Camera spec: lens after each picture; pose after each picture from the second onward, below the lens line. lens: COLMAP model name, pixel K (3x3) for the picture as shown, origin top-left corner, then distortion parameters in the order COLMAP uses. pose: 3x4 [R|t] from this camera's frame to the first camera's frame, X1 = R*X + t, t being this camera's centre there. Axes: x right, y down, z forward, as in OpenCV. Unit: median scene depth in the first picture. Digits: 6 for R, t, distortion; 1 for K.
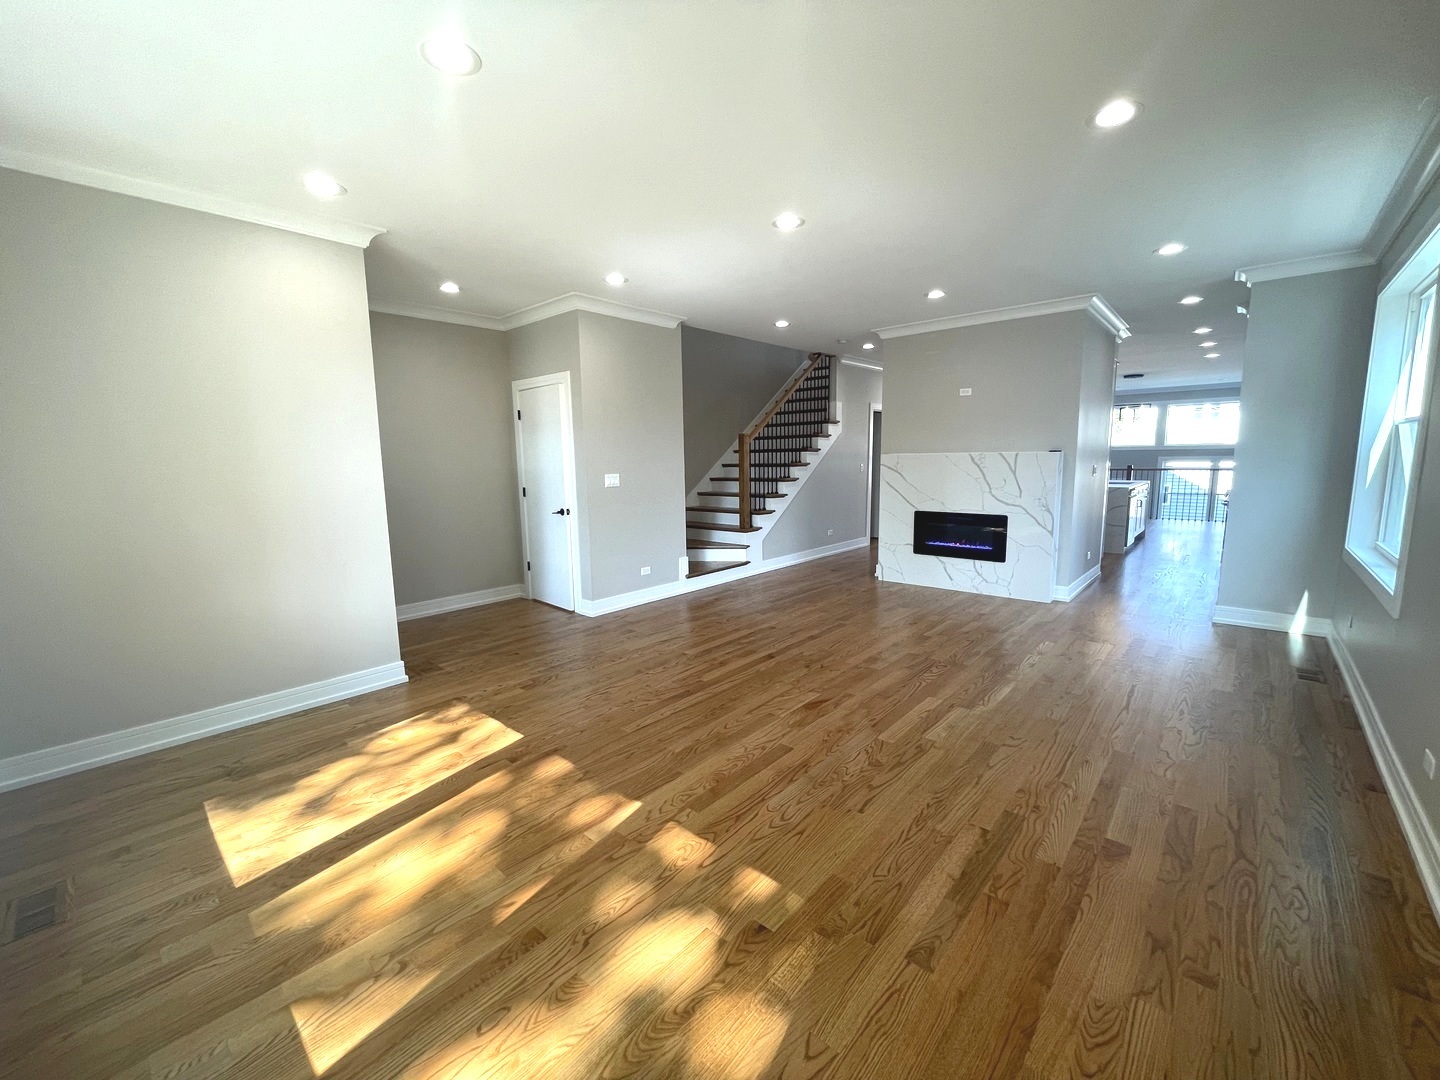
lens RADIAL K [[584.2, 0, 712.9], [0, 584.2, 539.5], [0, 0, 1]] dist [-0.001431, -0.000308]
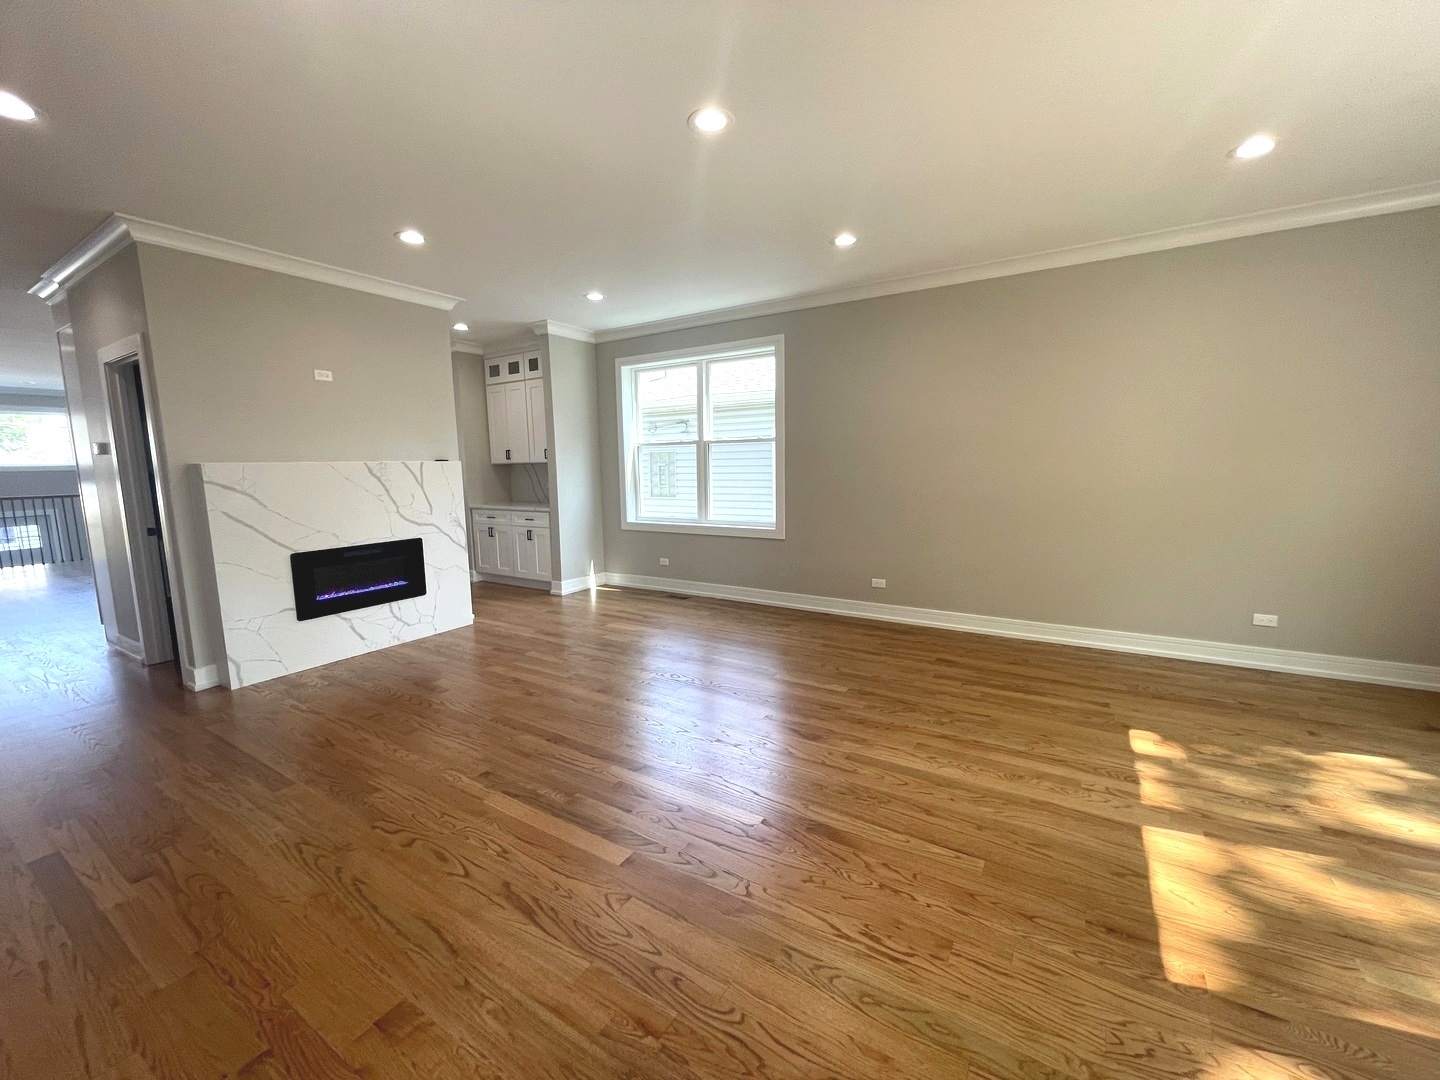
lens RADIAL K [[584.2, 0, 720.8], [0, 584.2, 535.9], [0, 0, 1]] dist [-0.001431, -0.000308]
pose [[-0.170479, -0.104800, 0.979772, -0.470036], [0.157278, 0.978686, 0.132050, -0.108030], [-0.972728, 0.176608, -0.150363, 0.893723]]
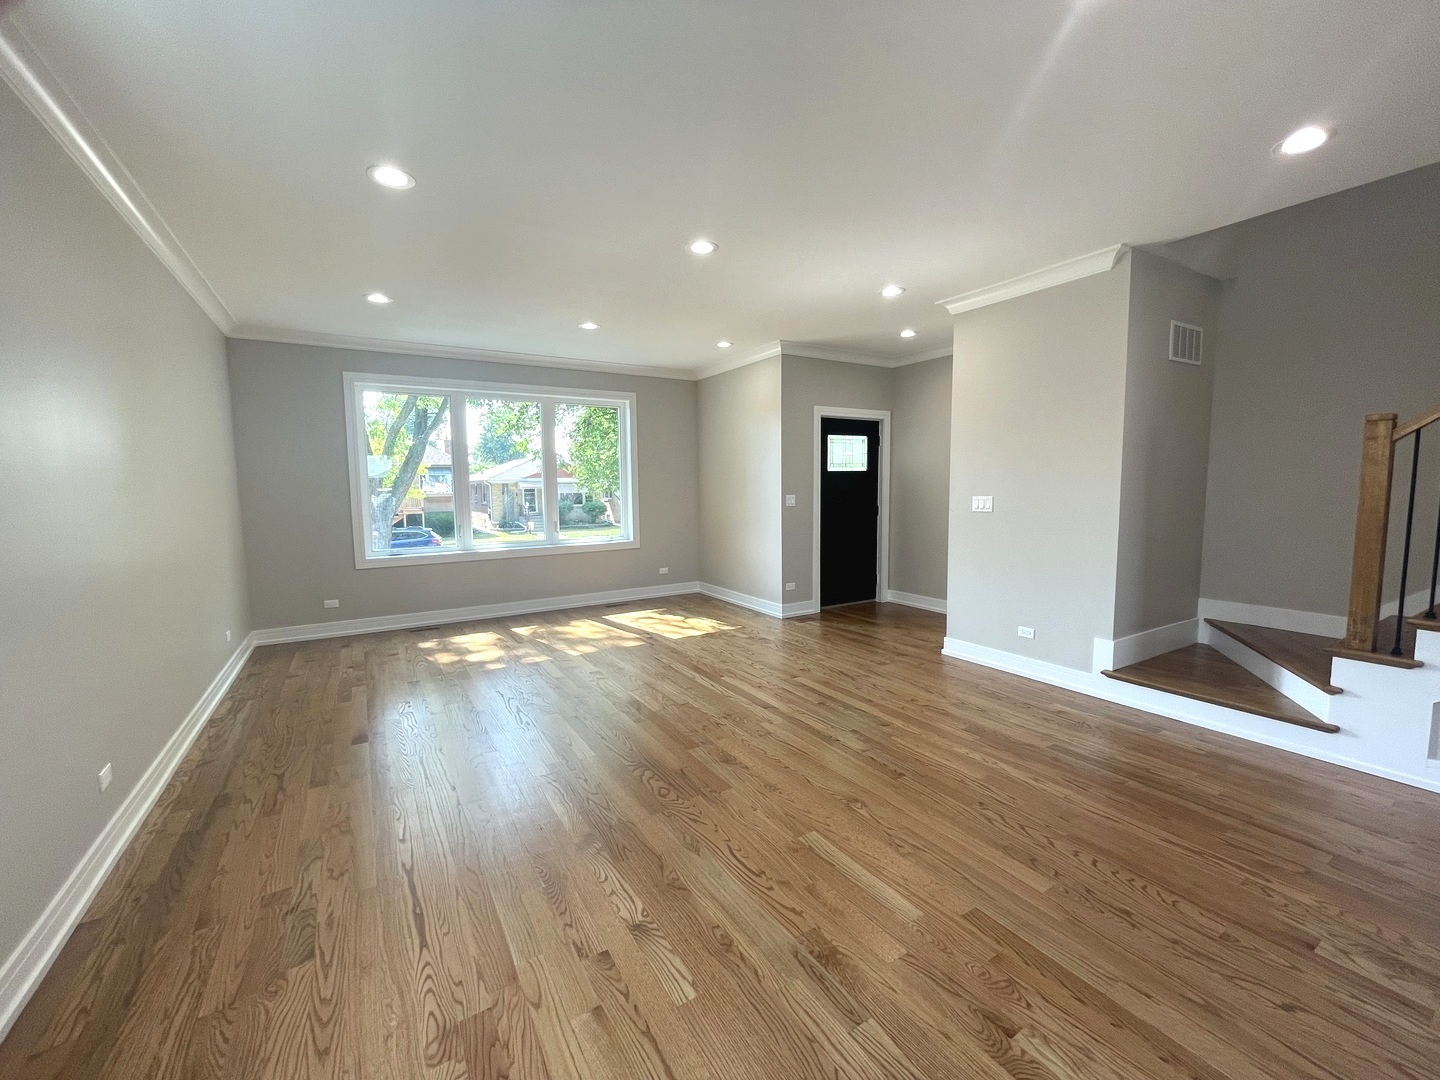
lens RADIAL K [[584.2, 0, 716.3], [0, 584.2, 538.0], [0, 0, 1]] dist [-0.001431, -0.000308]
pose [[-0.287903, 0.105265, -0.951857, 0.852375], [-0.118861, 0.982327, 0.144586, -0.151911], [0.950255, 0.154765, -0.270303, 1.036043]]
